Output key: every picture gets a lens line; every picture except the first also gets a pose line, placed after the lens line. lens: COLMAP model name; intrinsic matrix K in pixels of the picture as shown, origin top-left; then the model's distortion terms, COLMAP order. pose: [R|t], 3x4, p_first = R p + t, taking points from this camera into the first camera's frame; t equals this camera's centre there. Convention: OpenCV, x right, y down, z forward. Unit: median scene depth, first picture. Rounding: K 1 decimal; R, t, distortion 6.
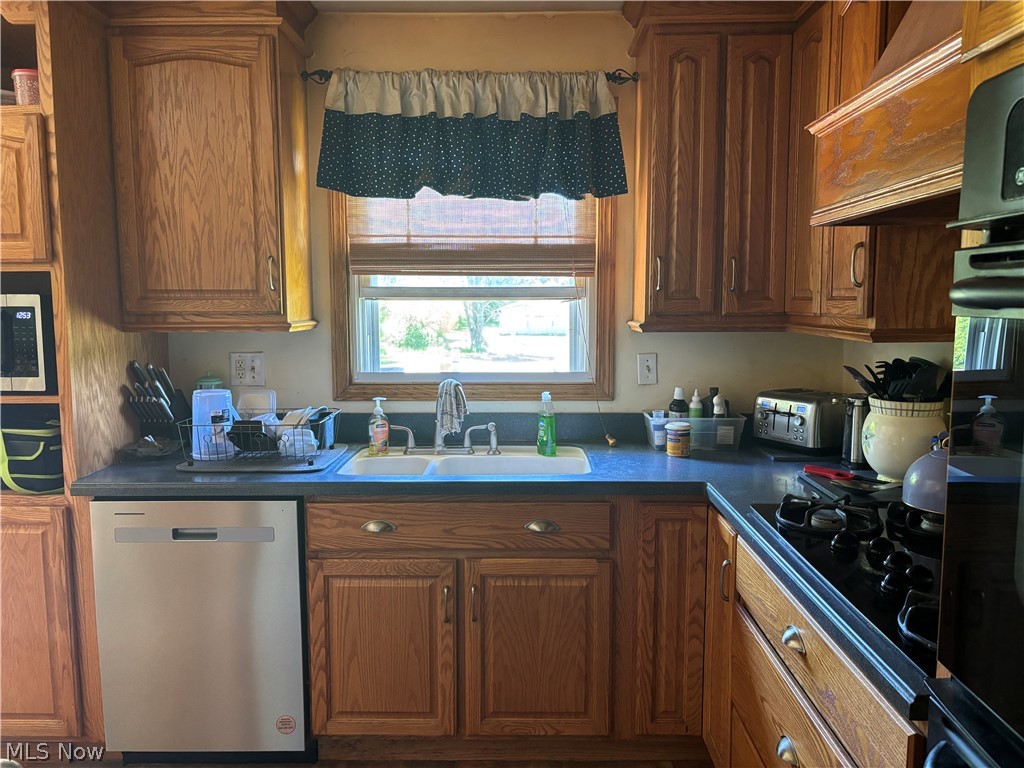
lens RADIAL K [[769.2, 0, 514.7], [0, 769.2, 381.2], [0, 0, 1]] dist [0.054715, -0.065722]
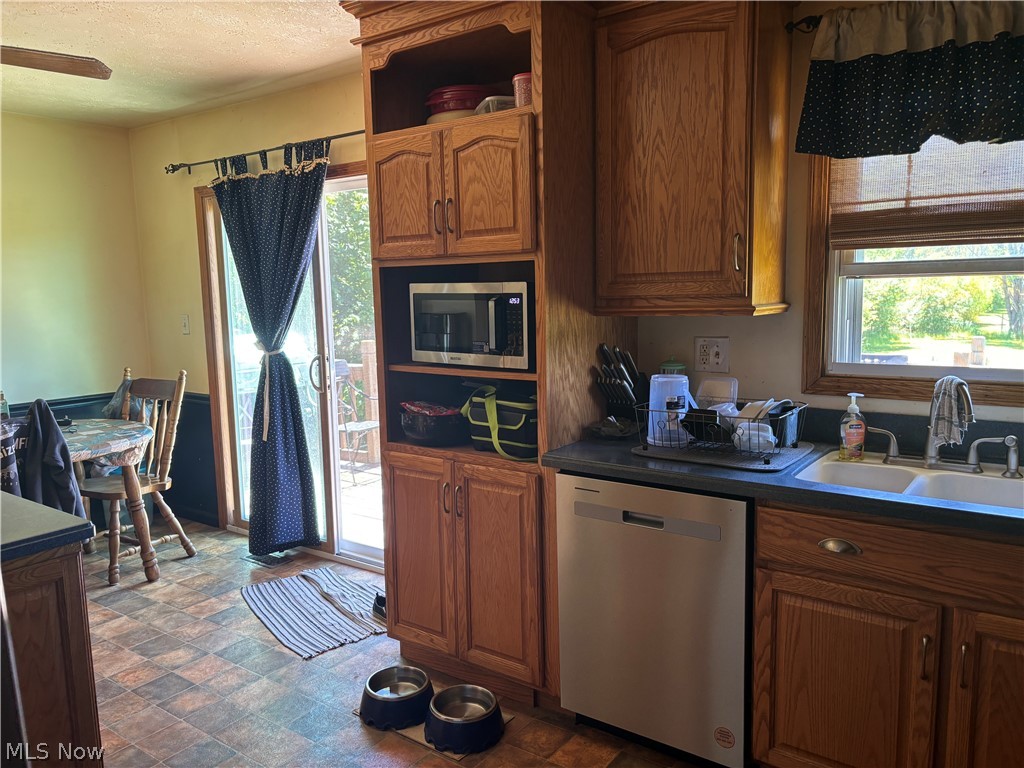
lens RADIAL K [[769.2, 0, 513.7], [0, 769.2, 387.4], [0, 0, 1]] dist [0.054715, -0.065722]
pose [[0.813214, 0.059587, -0.578906, 0.014339], [-0.041845, 0.998157, 0.043960, -0.008083], [0.580458, -0.011524, 0.814209, 0.092099]]
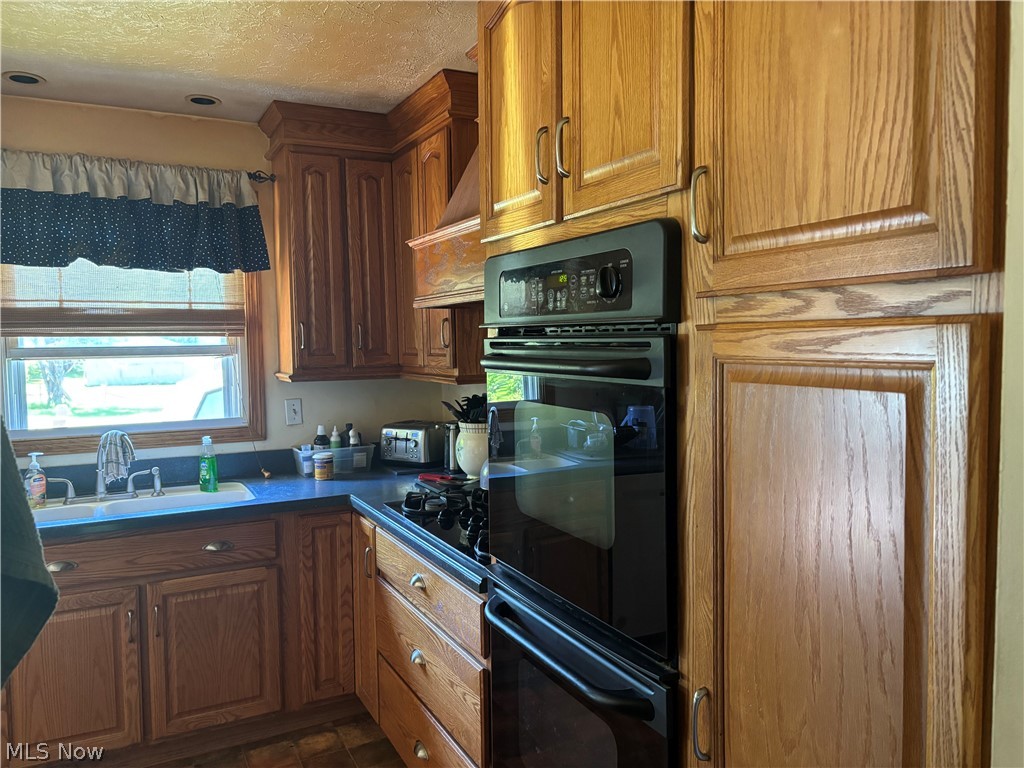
lens RADIAL K [[769.2, 0, 523.3], [0, 769.2, 381.0], [0, 0, 1]] dist [0.054715, -0.065722]
pose [[0.877150, -0.035116, 0.478931, -0.109107], [0.062086, 0.997245, -0.040590, 0.008676], [-0.476187, 0.065338, 0.876913, -0.289141]]
